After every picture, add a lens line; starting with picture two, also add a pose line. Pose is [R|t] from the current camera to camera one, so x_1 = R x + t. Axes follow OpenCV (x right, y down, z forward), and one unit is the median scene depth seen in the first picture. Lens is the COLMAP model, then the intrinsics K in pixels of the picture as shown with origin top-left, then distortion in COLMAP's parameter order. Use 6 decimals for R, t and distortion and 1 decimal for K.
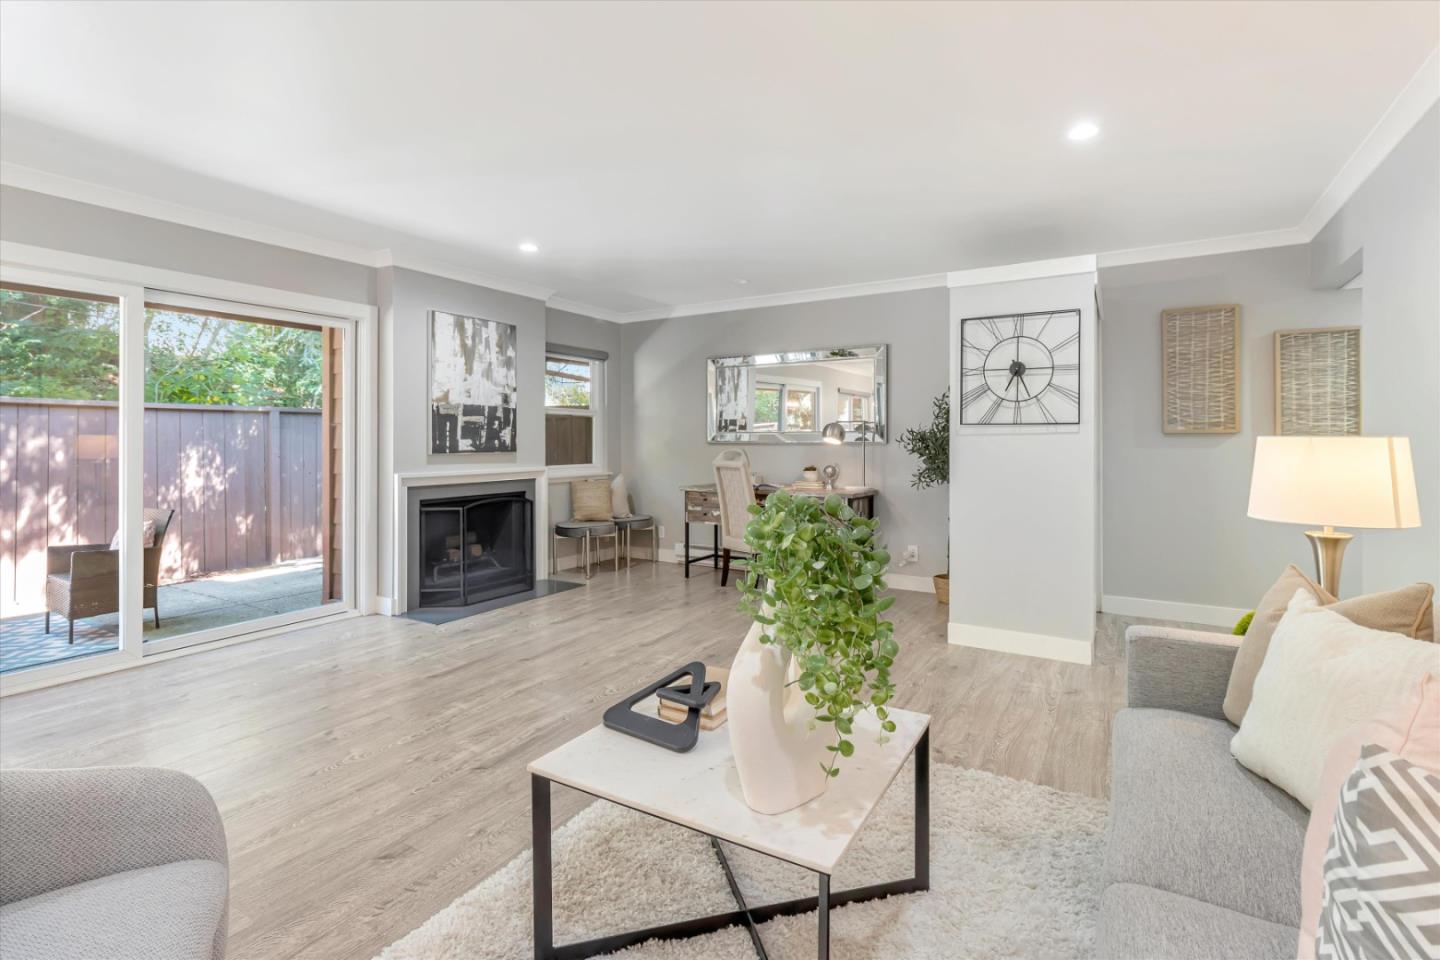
lens RADIAL K [[670.7, 0, 723.7], [0, 670.7, 441.6], [0, 0, 1]] dist [0.001864, -0.000276]
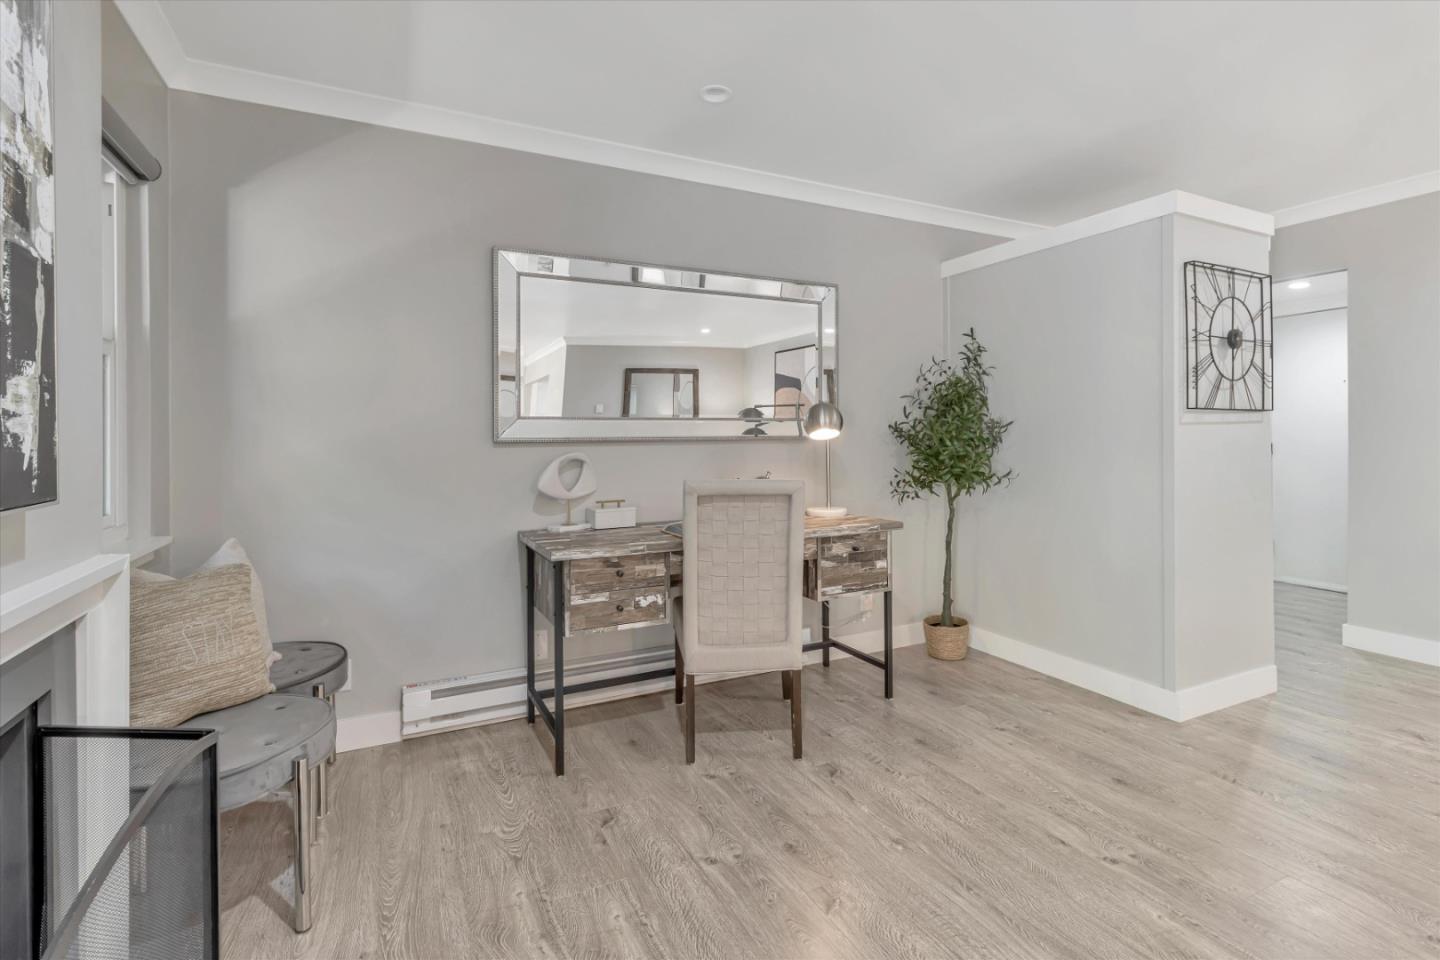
lens RADIAL K [[674.8, 0, 725.0], [0, 674.8, 430.4], [0, 0, 1]] dist [-0.000854, -0.000203]
pose [[0.530905, 0.000954, 0.847431, -0.531334], [0.006959, 0.999961, -0.005486, -0.002314], [-0.847403, 0.008809, 0.530878, 1.071102]]
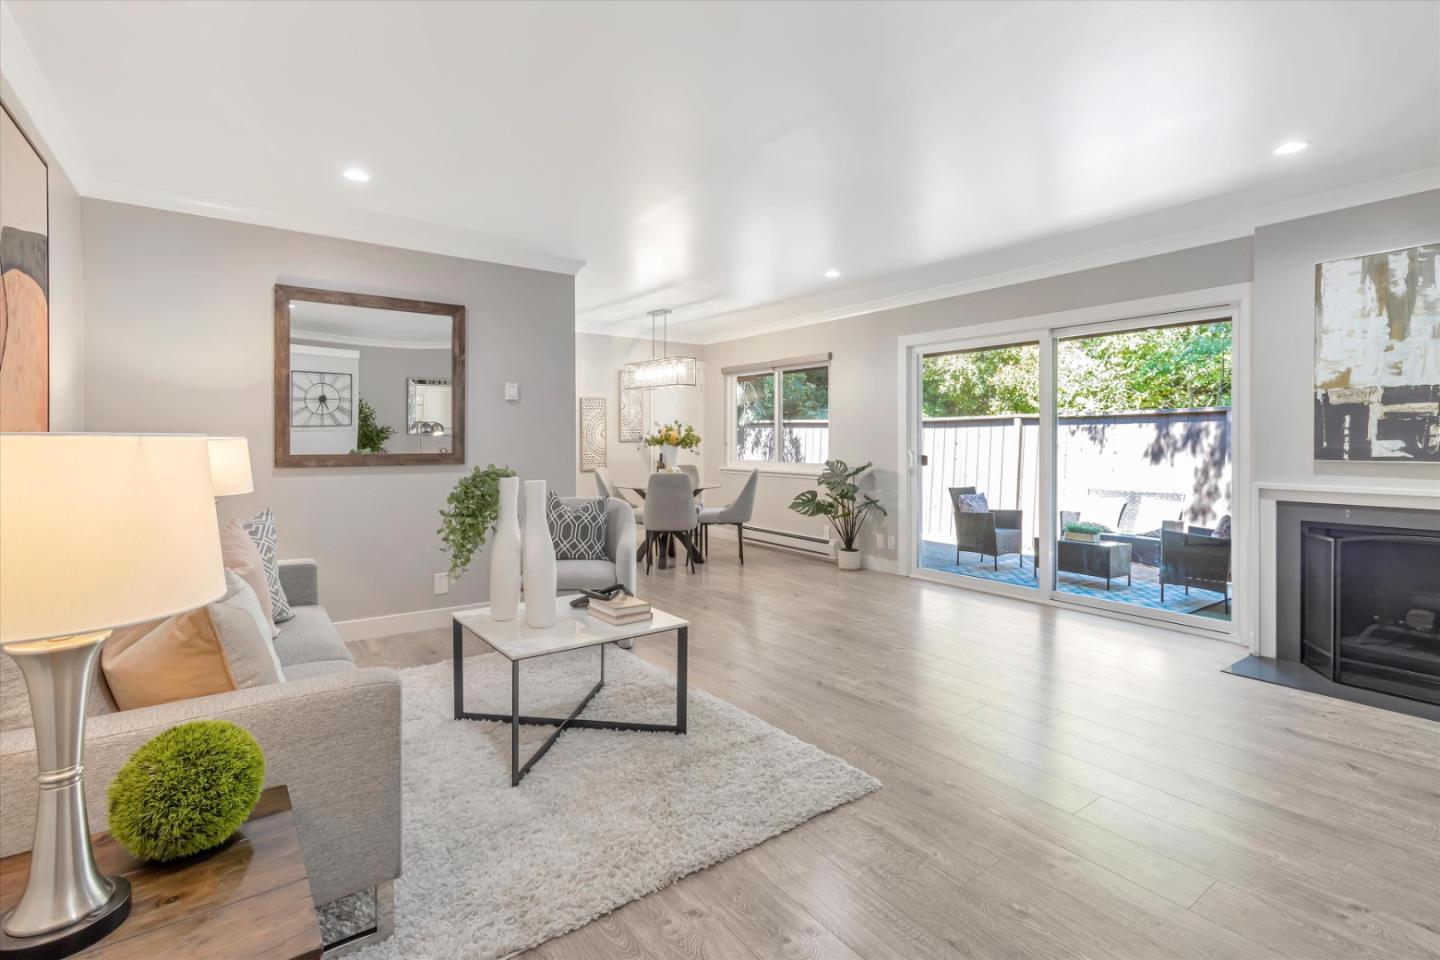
lens RADIAL K [[670.7, 0, 723.7], [0, 670.7, 441.6], [0, 0, 1]] dist [0.001864, -0.000276]
pose [[-0.385810, 0.003507, -0.922572, 0.623878], [-0.003357, 0.999981, 0.005205, -0.004207], [0.922572, 0.005105, -0.385791, 0.873321]]
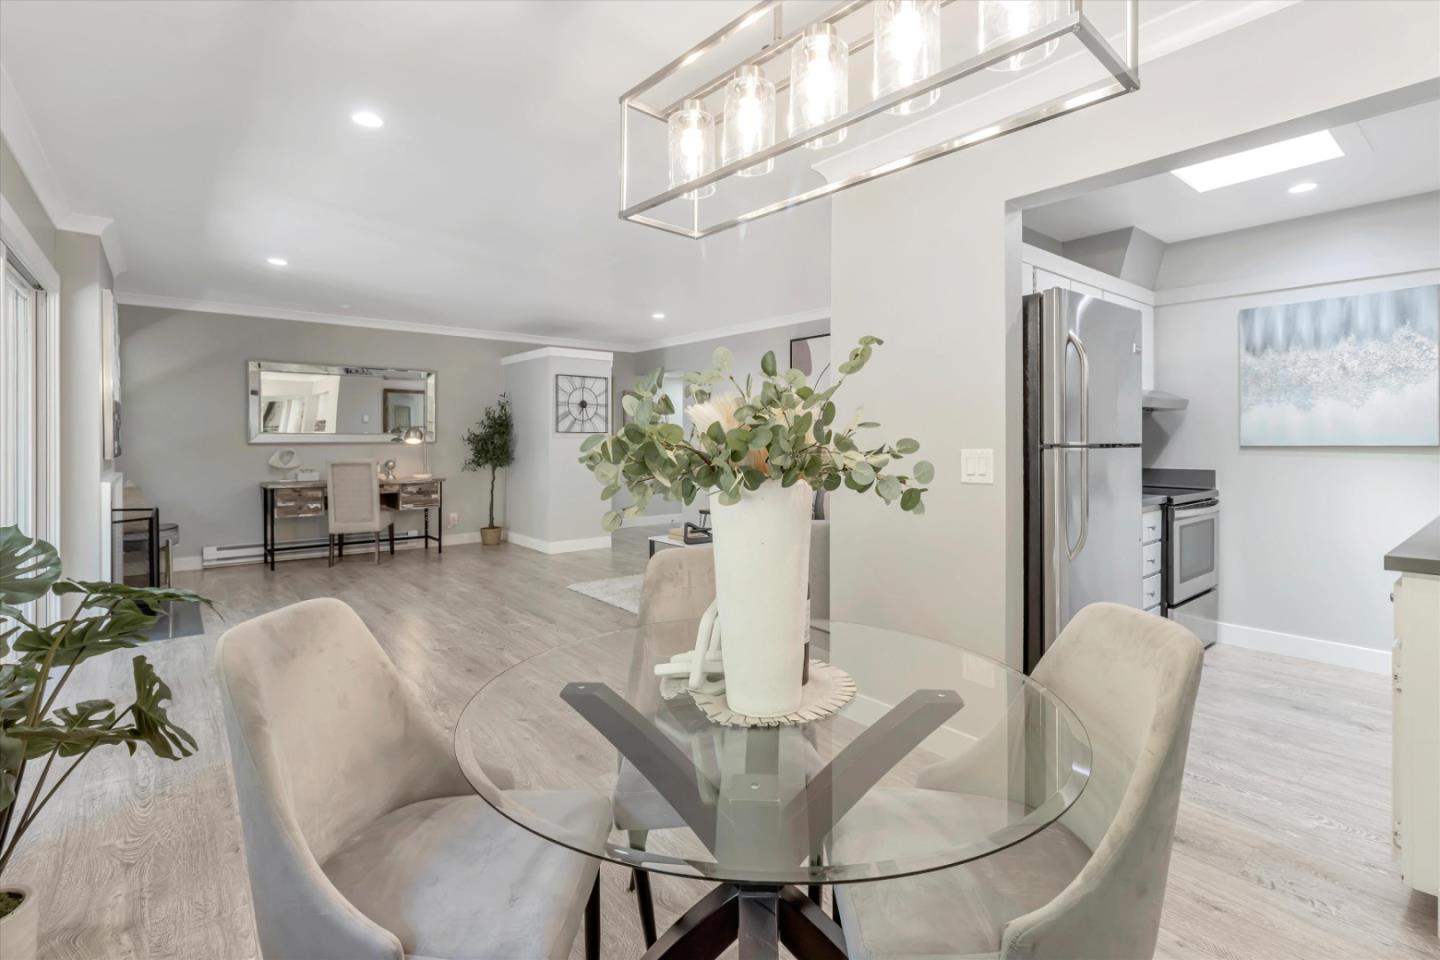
lens RADIAL K [[673.4, 0, 723.0], [0, 673.4, 450.1], [0, 0, 1]] dist [0.005032, 0.000595]
pose [[0.327867, -0.017949, 0.944553, -1.264467], [-0.000067, 0.999819, 0.019023, -0.012205], [-0.944724, -0.006300, 0.327807, -0.027729]]
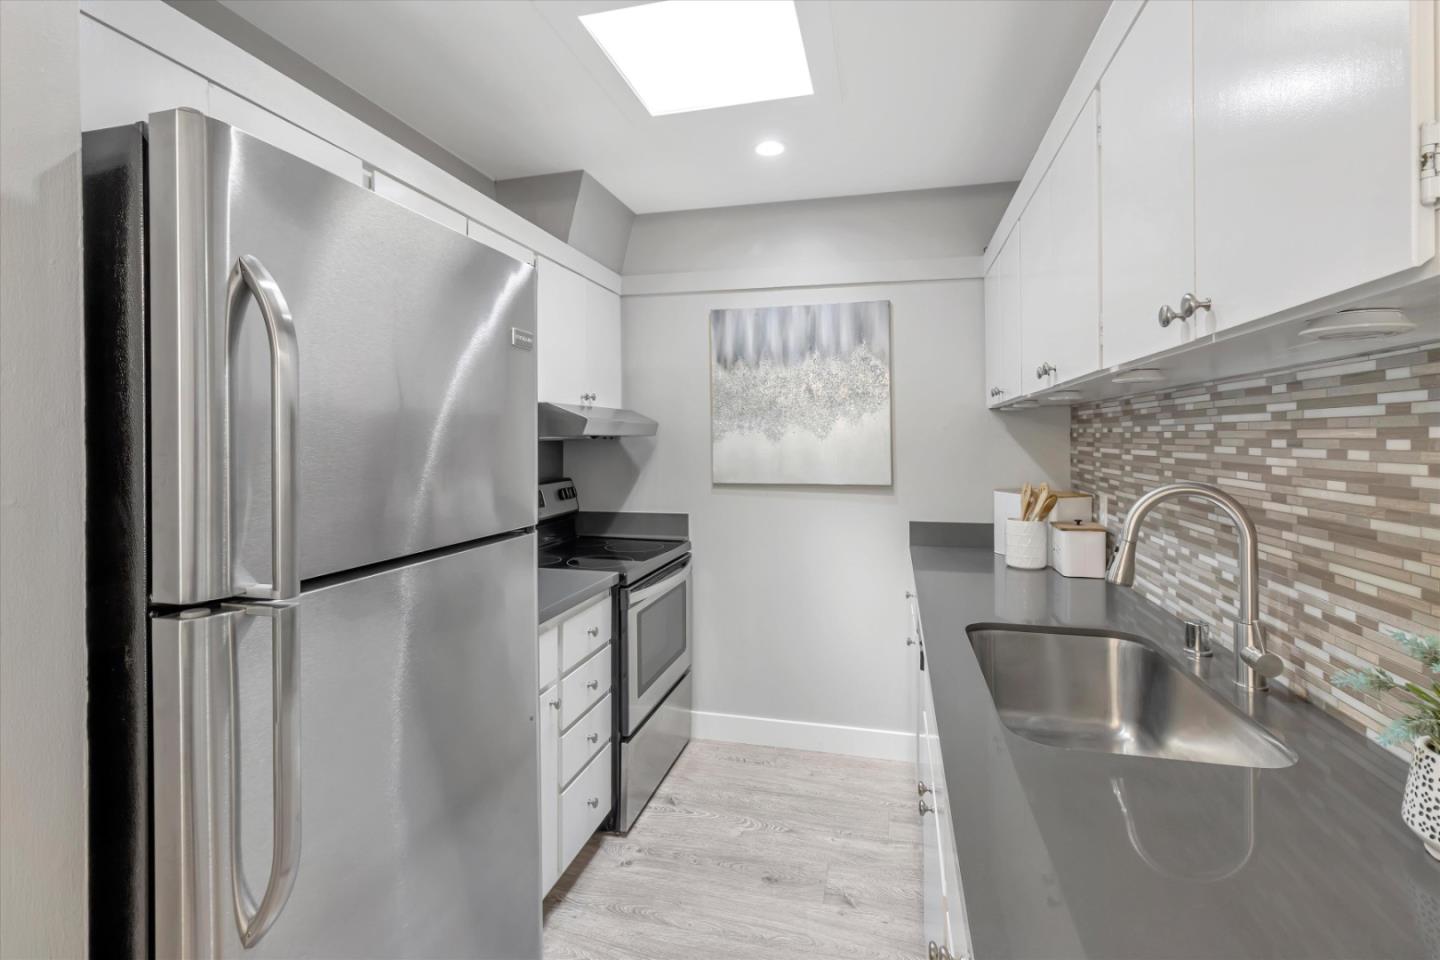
lens RADIAL K [[673.1, 0, 723.3], [0, 673.1, 437.5], [0, 0, 1]] dist [0.001355, -0.000028]
pose [[-0.298496, -0.004023, 0.954402, -0.788773], [-0.003280, 0.999990, 0.003190, -0.057615], [-0.954405, -0.002179, -0.298506, -0.212763]]
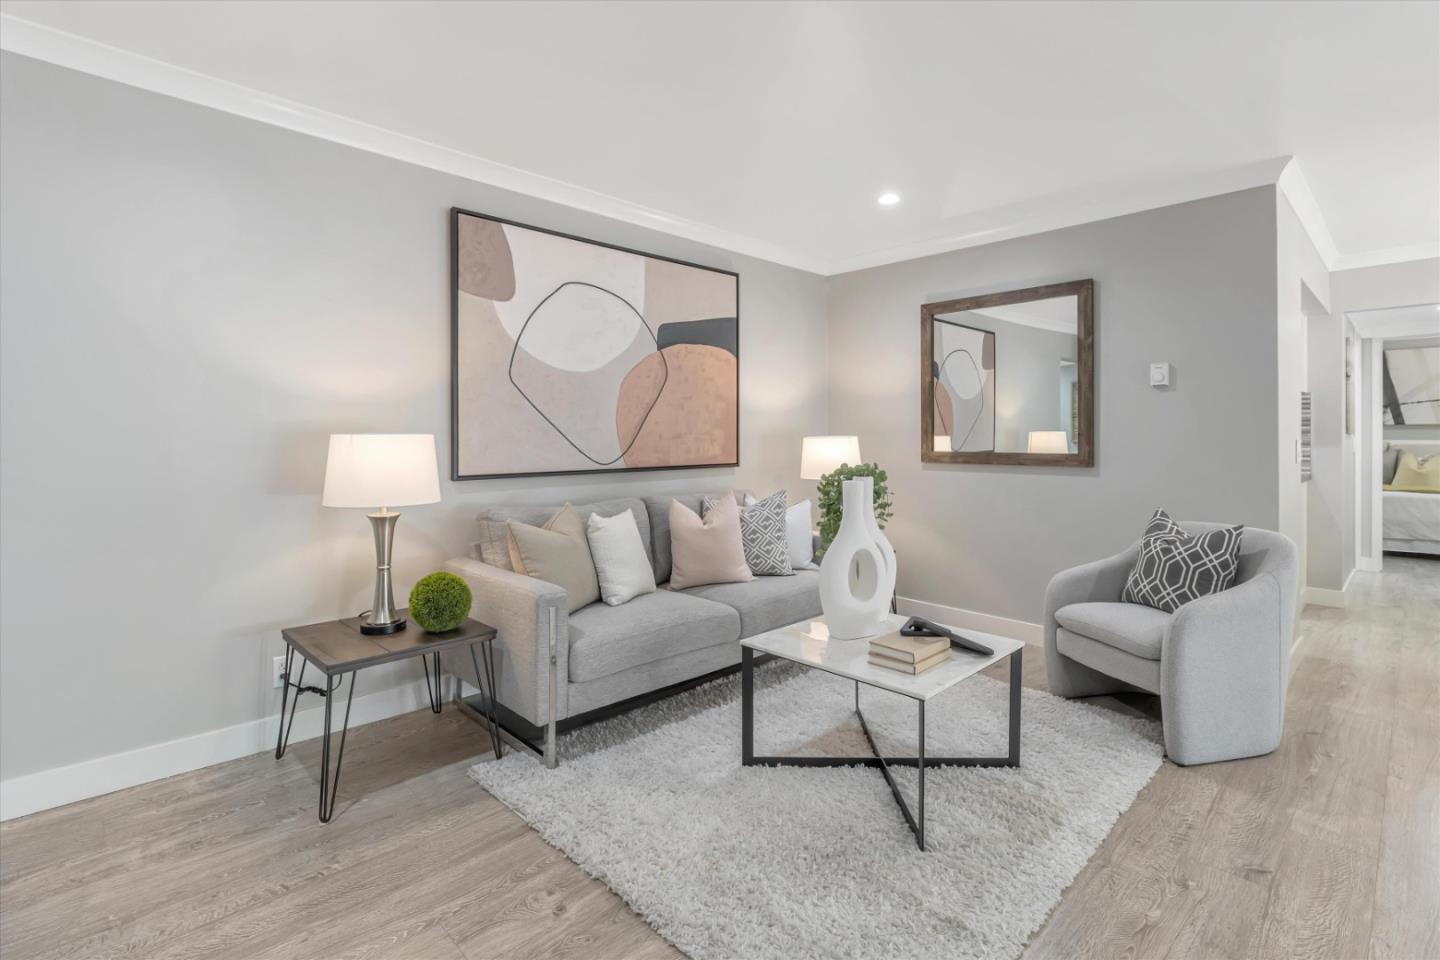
lens RADIAL K [[673.1, 0, 723.3], [0, 673.1, 437.5], [0, 0, 1]] dist [0.001355, -0.000028]
pose [[-0.967531, -0.001265, 0.252748, -0.001802], [-0.000627, 0.999996, 0.002607, -0.002931], [-0.252750, 0.002364, -0.967529, 1.091430]]
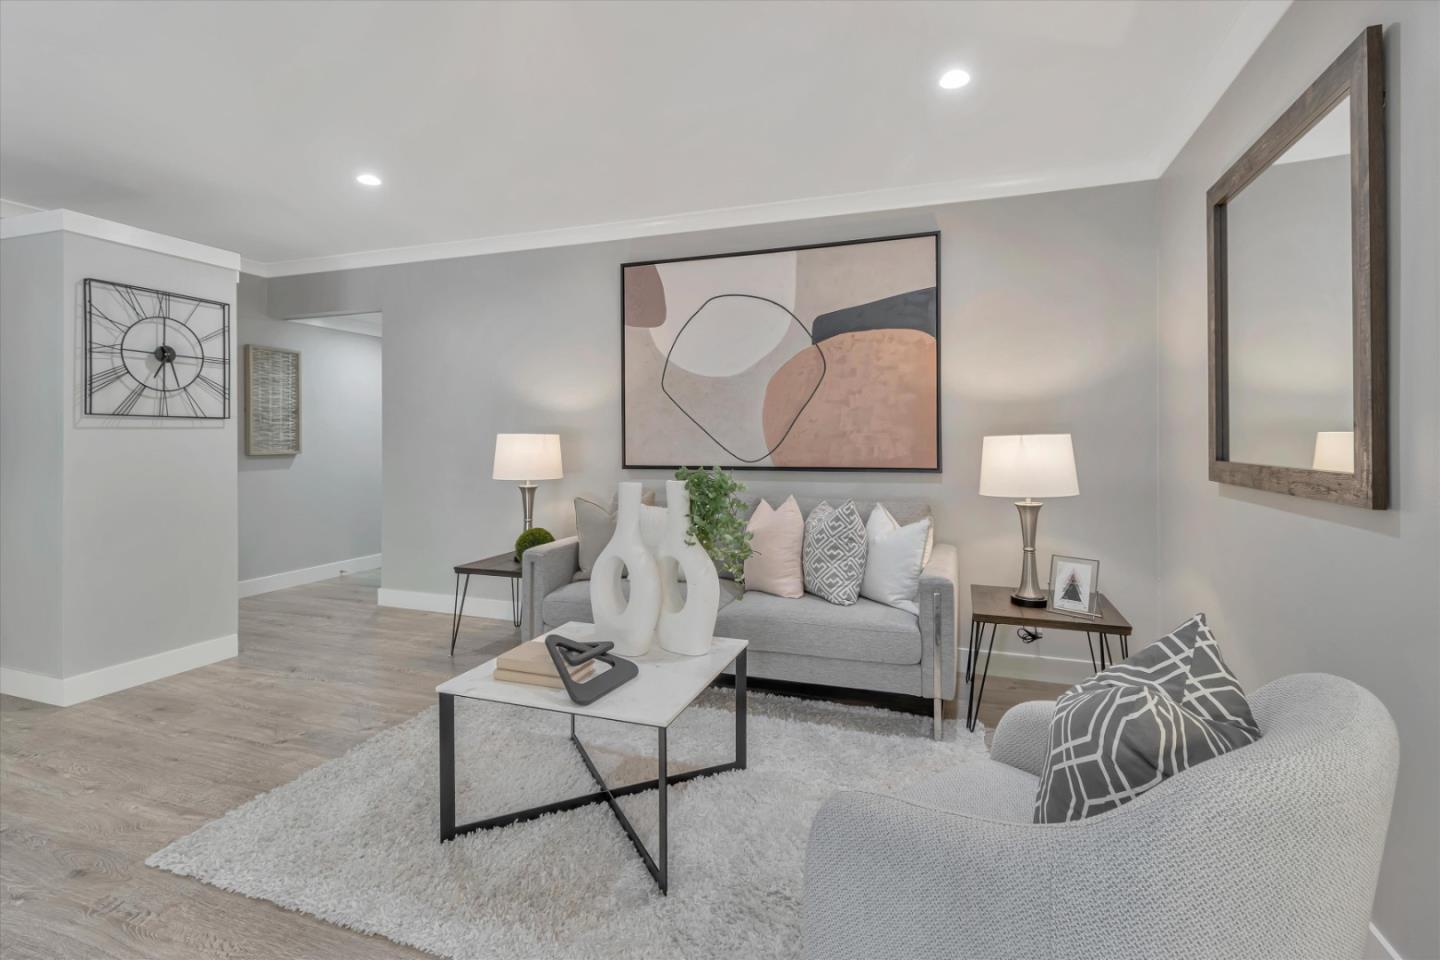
lens RADIAL K [[673.1, 0, 723.3], [0, 673.1, 437.5], [0, 0, 1]] dist [0.001355, -0.000028]
pose [[-0.204306, -0.000890, 0.978907, -0.570438], [0.000500, 0.999999, 0.001014, 0.000548], [-0.978907, 0.000696, -0.204306, 0.455941]]
